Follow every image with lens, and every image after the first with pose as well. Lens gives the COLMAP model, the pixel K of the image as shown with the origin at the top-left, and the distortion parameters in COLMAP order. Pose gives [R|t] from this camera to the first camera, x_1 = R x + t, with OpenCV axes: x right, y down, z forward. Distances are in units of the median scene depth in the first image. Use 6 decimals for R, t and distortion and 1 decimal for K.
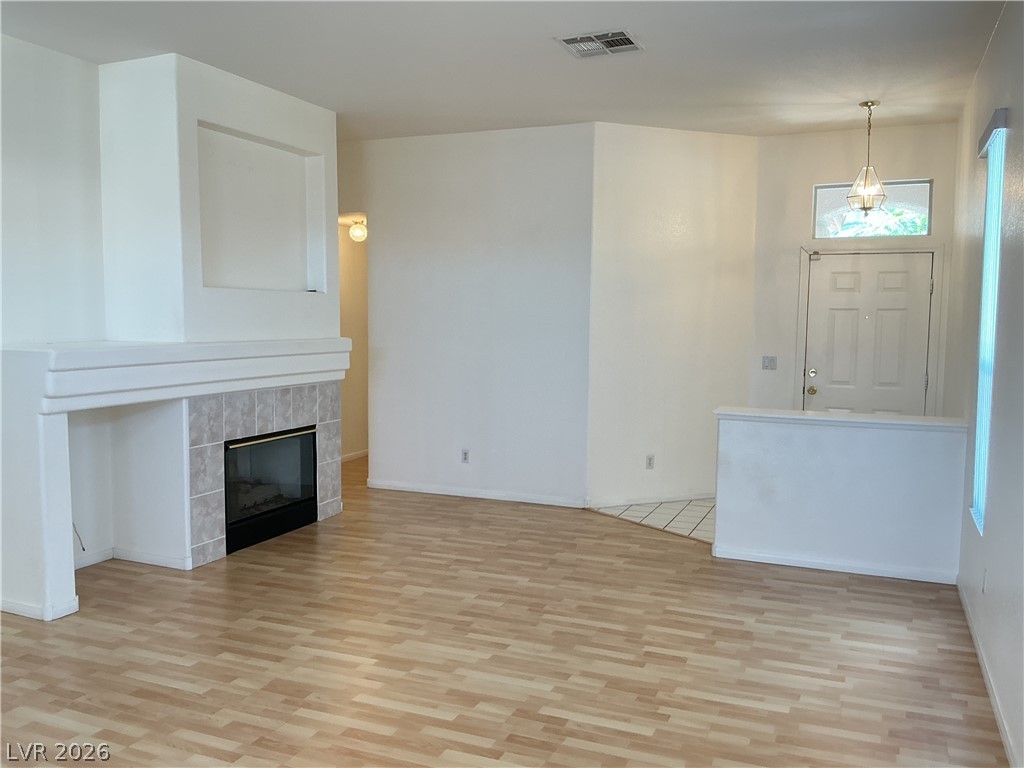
lens RADIAL K [[848.7, 0, 512.0], [0, 848.7, 384.0], [0, 0, 1]] dist [0.147764, -0.321056]
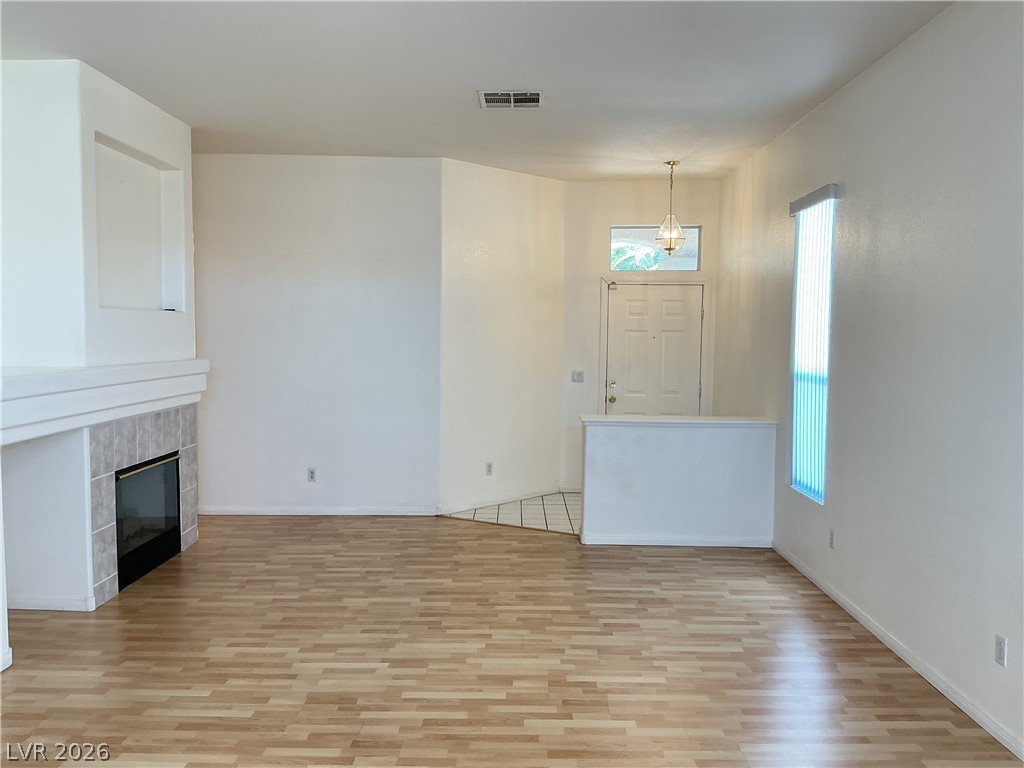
lens RADIAL K [[848.7, 0, 512.0], [0, 848.7, 384.0], [0, 0, 1]] dist [0.147764, -0.321056]
pose [[0.924773, -0.022234, 0.379869, -0.306047], [0.028399, 0.999540, -0.010634, -0.006639], [-0.379457, 0.020622, 0.924979, -0.037602]]
